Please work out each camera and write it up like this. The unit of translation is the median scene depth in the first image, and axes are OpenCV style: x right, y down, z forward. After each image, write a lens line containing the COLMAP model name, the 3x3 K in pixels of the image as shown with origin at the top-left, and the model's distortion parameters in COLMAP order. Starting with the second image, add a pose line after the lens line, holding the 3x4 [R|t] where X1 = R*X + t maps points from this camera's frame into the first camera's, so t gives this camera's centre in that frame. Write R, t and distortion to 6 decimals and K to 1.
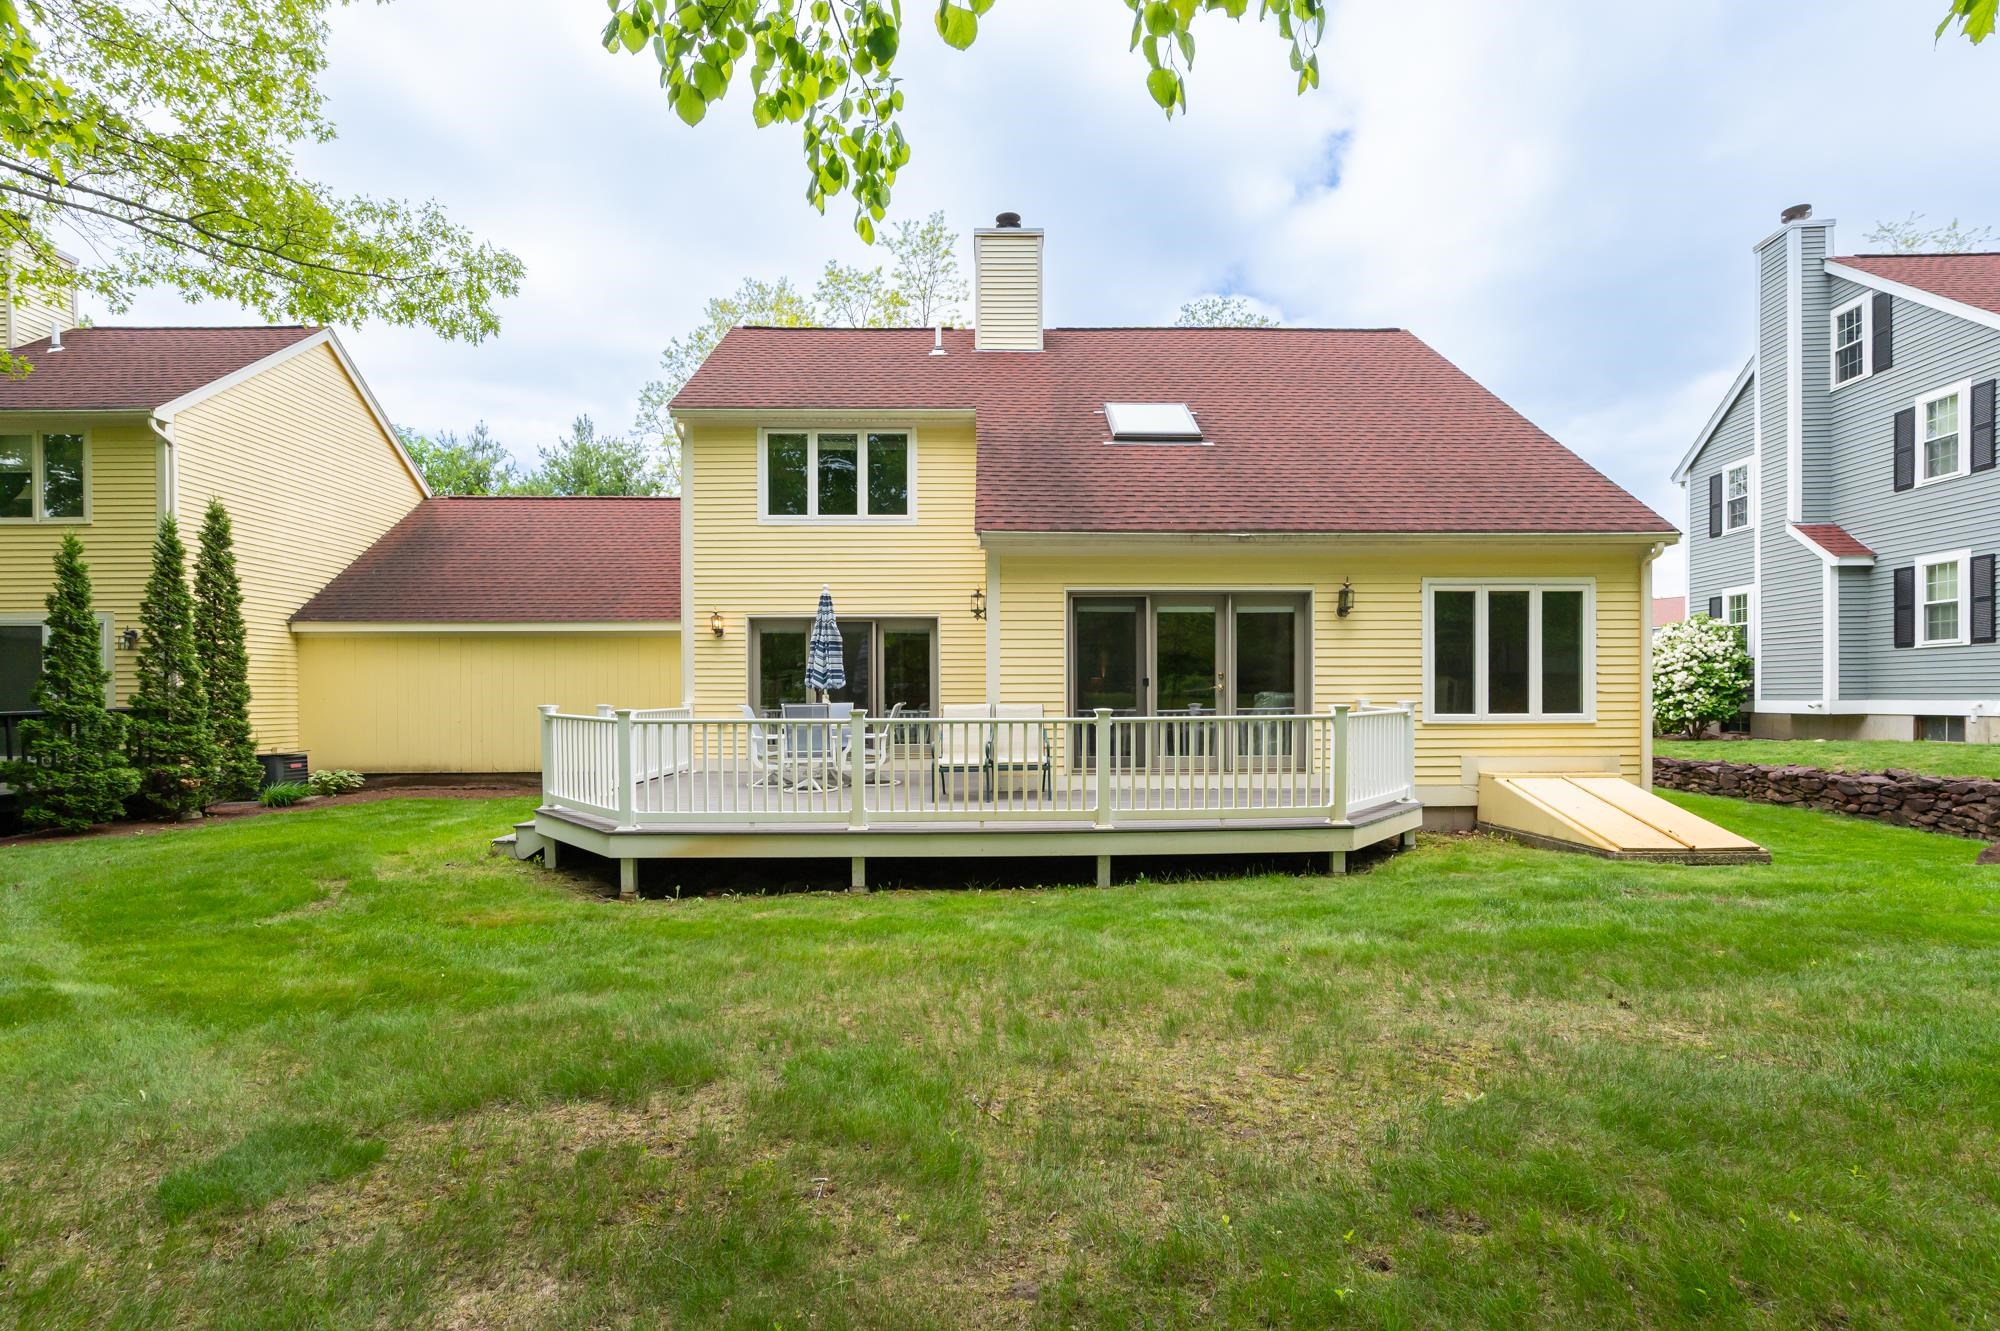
lens RADIAL K [[922.2, 0, 1001.5], [0, 922.2, 708.6], [0, 0, 1]] dist [-0.002648, 0.000001]
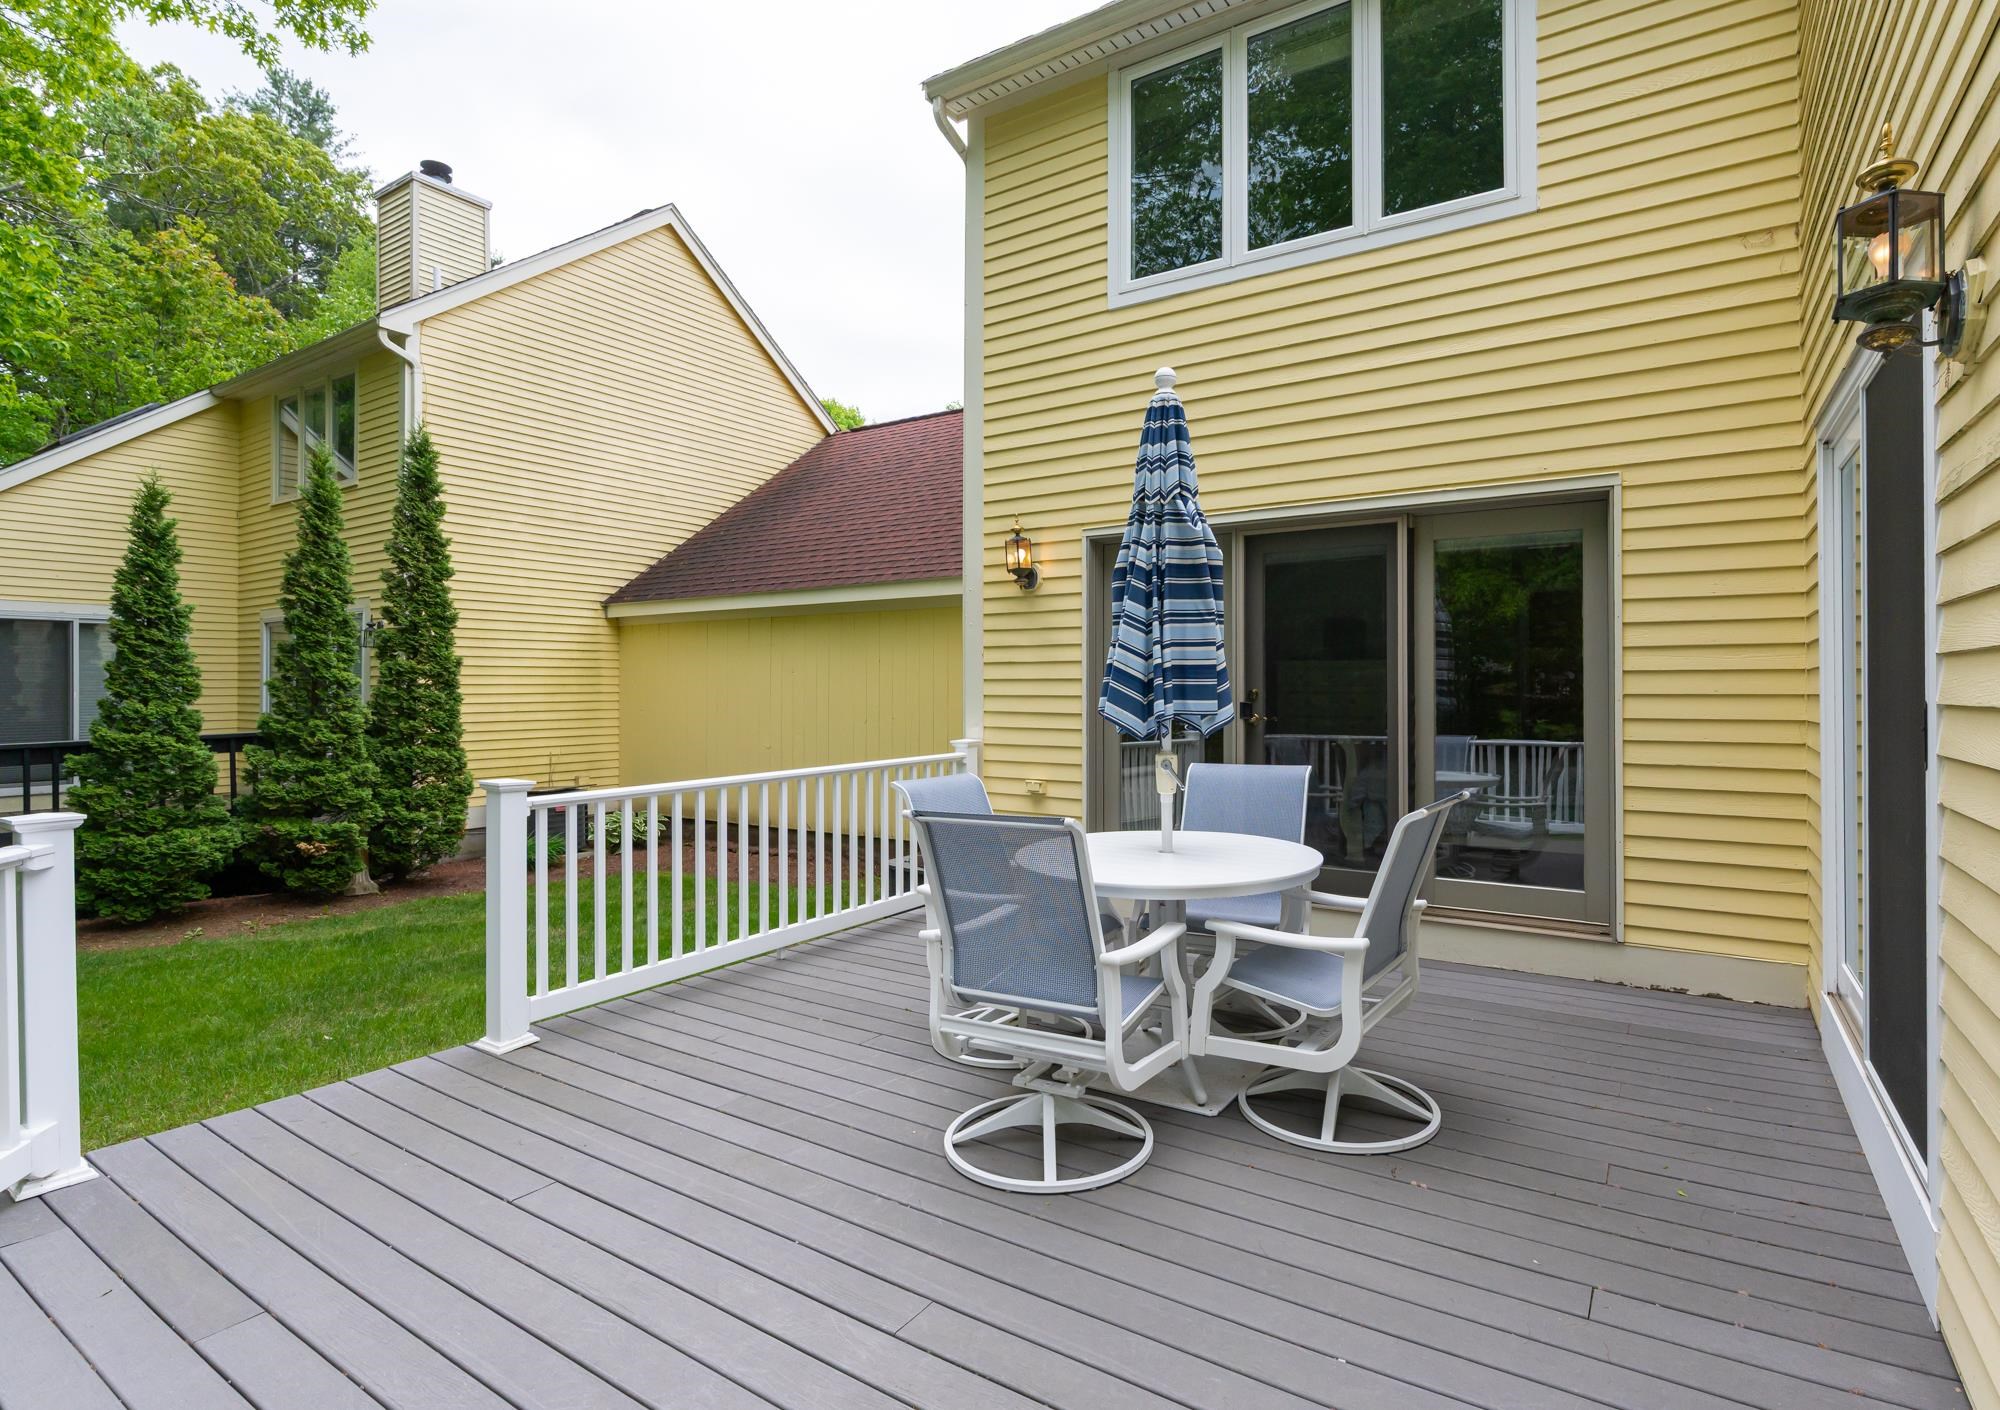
lens RADIAL K [[1011.7, 0, 1045.2], [0, 1011.7, 691.8], [0, 0, 1]] dist [0.001630, -0.000176]
pose [[0.838123, 0.002133, -0.545477, -0.052401], [-0.003860, 0.999991, -0.002021, -0.034921], [0.545468, 0.003799, 0.838123, 0.746069]]
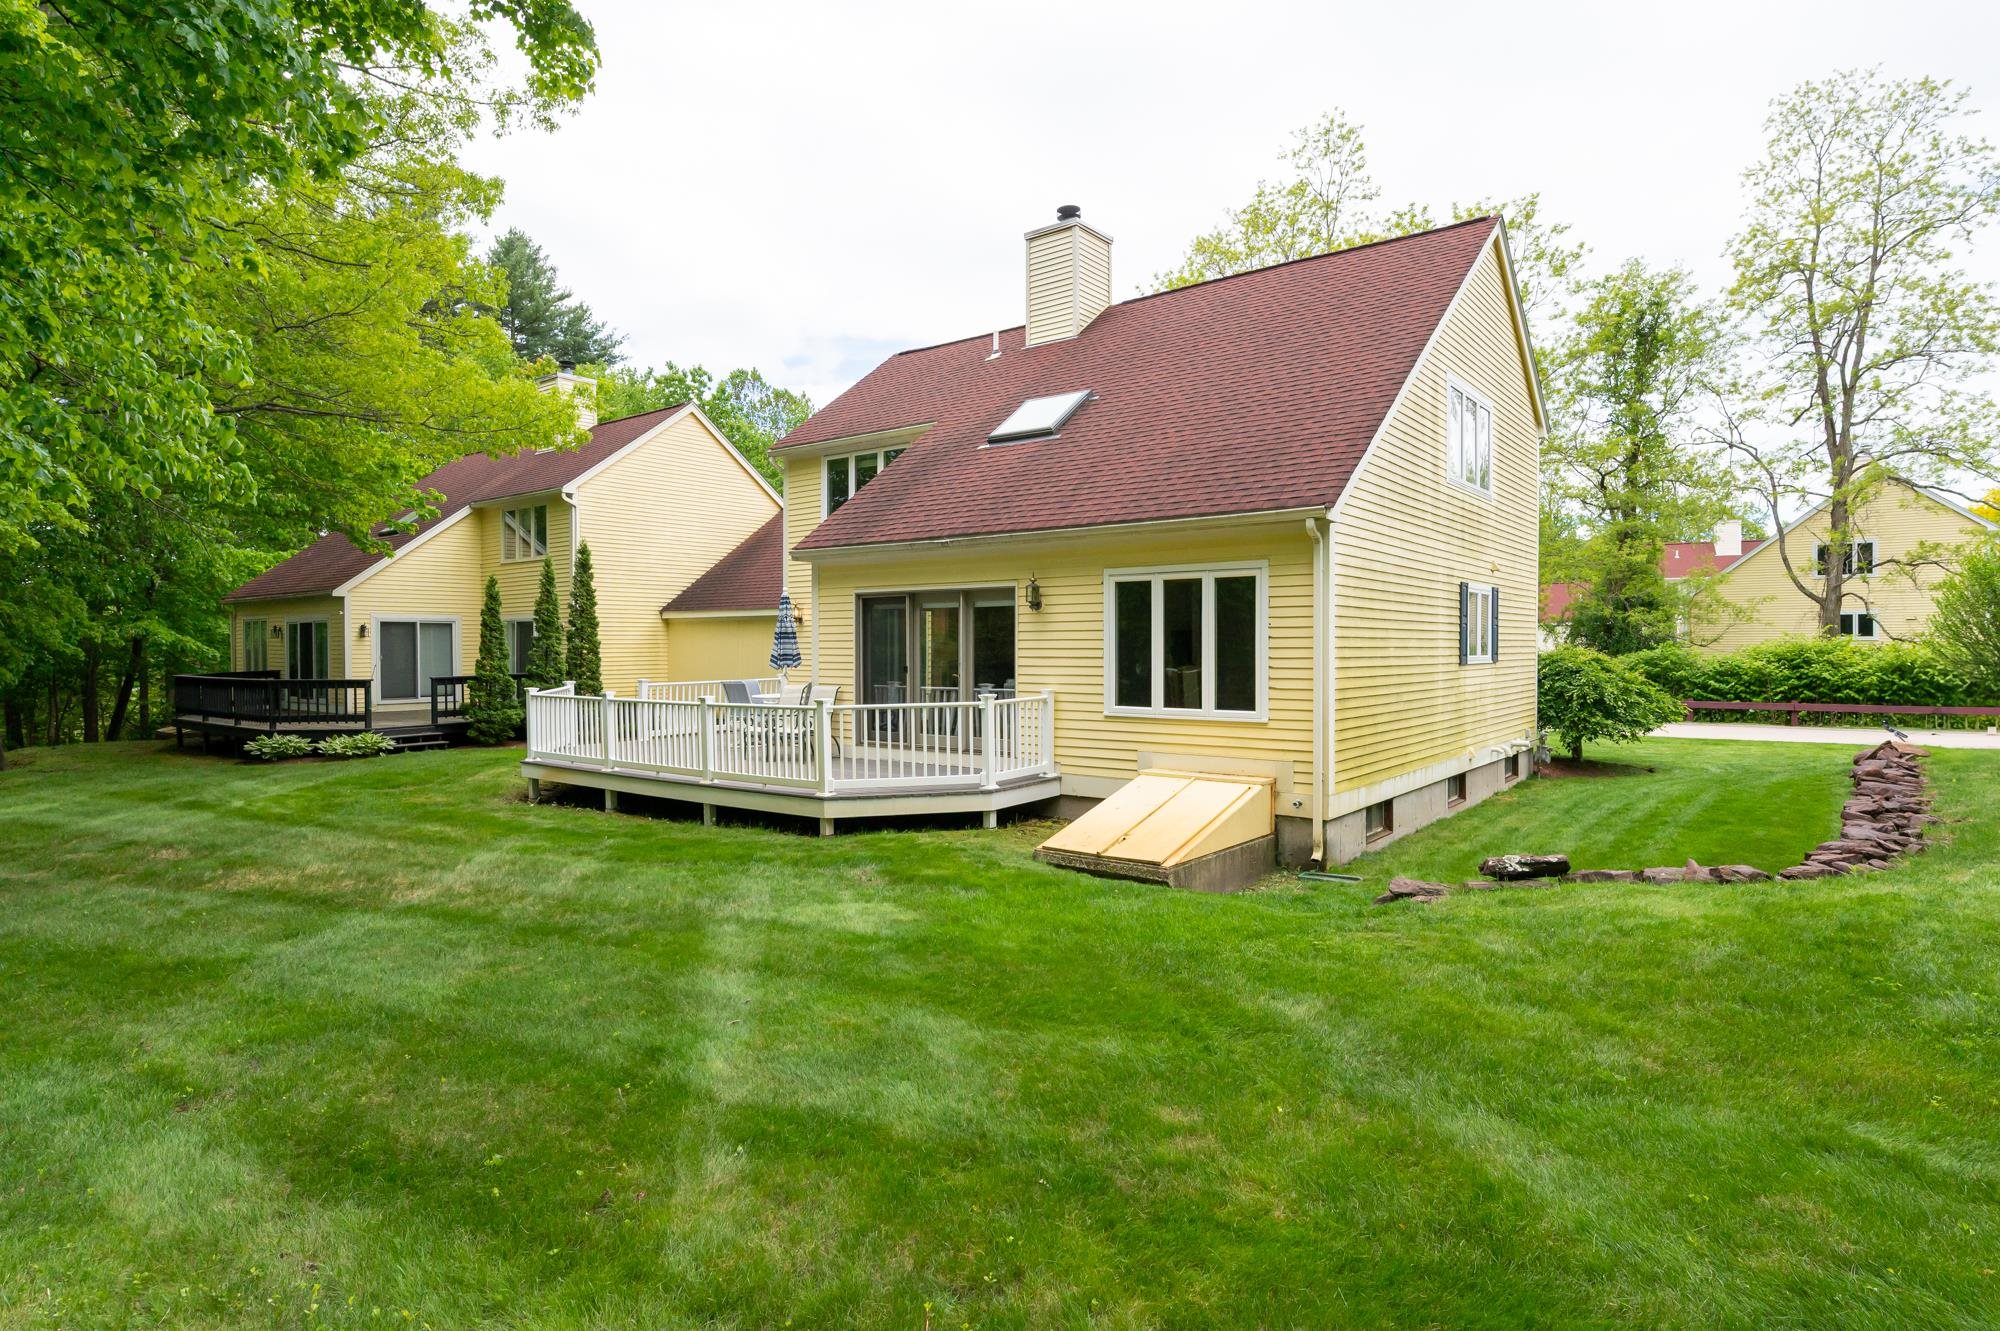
lens RADIAL K [[1046.1, 0, 1000.0], [0, 1046.1, 665.5], [0, 0, 1]] dist [0.001268, 0.000073]
pose [[0.784778, 0.012211, -0.619656, 0.994768], [-0.005860, 0.999907, 0.012282, -0.047273], [0.619749, -0.006008, 0.784777, 0.038015]]
